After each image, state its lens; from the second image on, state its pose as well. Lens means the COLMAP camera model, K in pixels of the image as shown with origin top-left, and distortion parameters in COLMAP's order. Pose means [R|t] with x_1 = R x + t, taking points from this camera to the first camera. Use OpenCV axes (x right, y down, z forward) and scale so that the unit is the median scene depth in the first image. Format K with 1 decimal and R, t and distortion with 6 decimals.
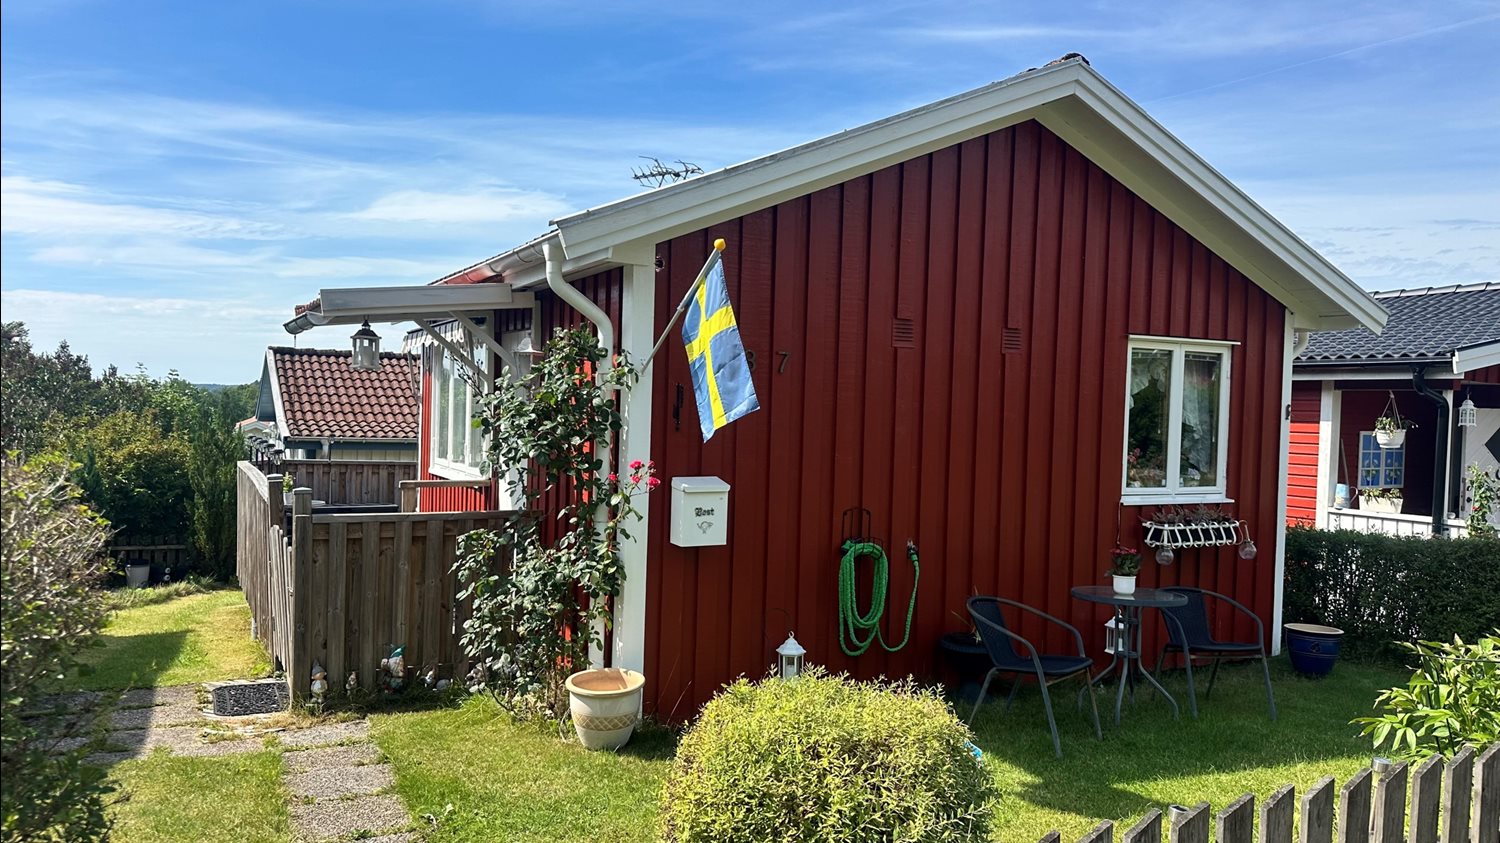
lens RADIAL K [[1036.8, 0, 750.0], [0, 1036.8, 421.5], [0, 0, 1]] dist [0.102097, -0.183063]
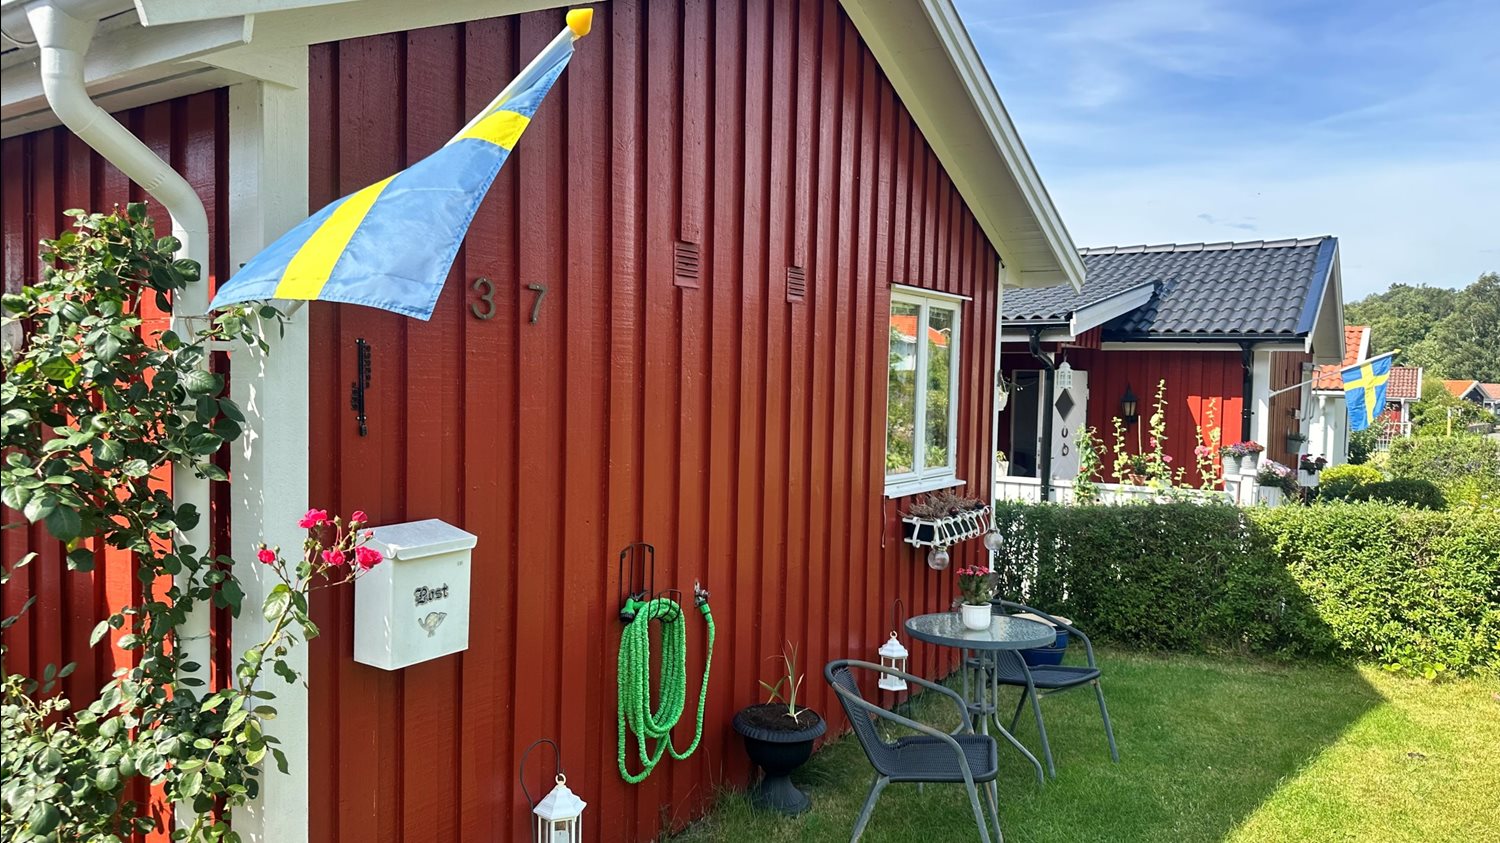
lens RADIAL K [[1036.8, 0, 750.0], [0, 1036.8, 421.5], [0, 0, 1]] dist [0.102097, -0.183063]
pose [[0.871197, -0.030476, 0.489987, -0.114588], [0.011289, 0.999051, 0.042068, -0.012392], [-0.490804, -0.031118, 0.870714, 0.351295]]
